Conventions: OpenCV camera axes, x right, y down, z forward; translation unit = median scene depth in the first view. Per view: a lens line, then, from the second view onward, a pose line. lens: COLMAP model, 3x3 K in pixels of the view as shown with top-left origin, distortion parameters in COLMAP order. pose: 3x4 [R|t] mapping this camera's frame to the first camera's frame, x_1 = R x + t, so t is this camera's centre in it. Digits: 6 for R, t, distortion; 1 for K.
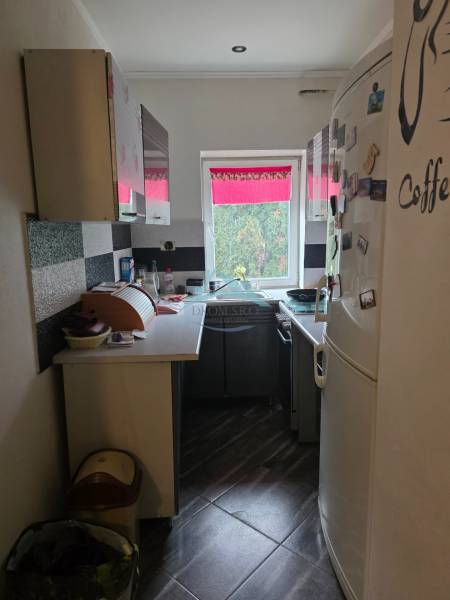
lens RADIAL K [[238.7, 0, 226.2], [0, 238.7, 298.5], [0, 0, 1]] dist [-0.001040, -0.000342]
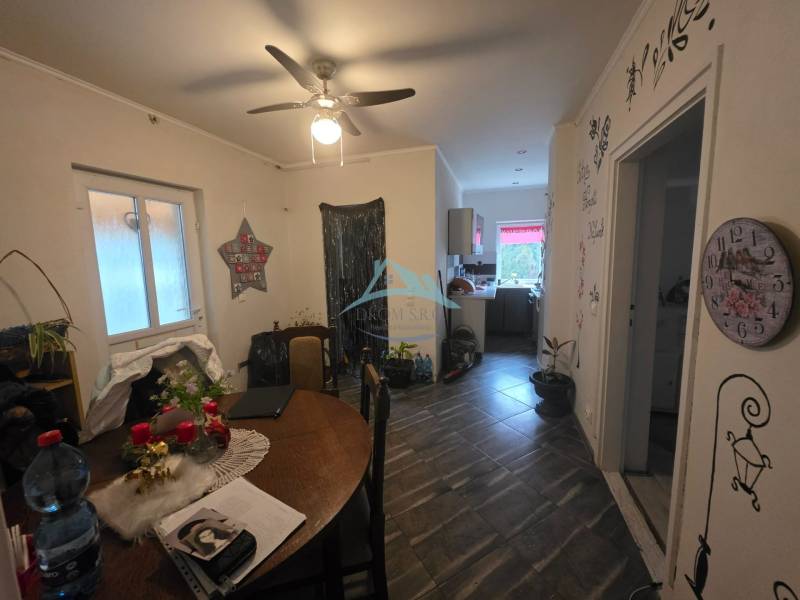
lens RADIAL K [[318.3, 0, 403.8], [0, 318.3, 298.4], [0, 0, 1]] dist [-0.001040, -0.000342]
pose [[0.944936, 0.044030, -0.324278, 0.070206], [-0.081560, 0.991325, -0.103065, 0.489341], [0.316927, 0.123838, 0.940330, -2.065813]]
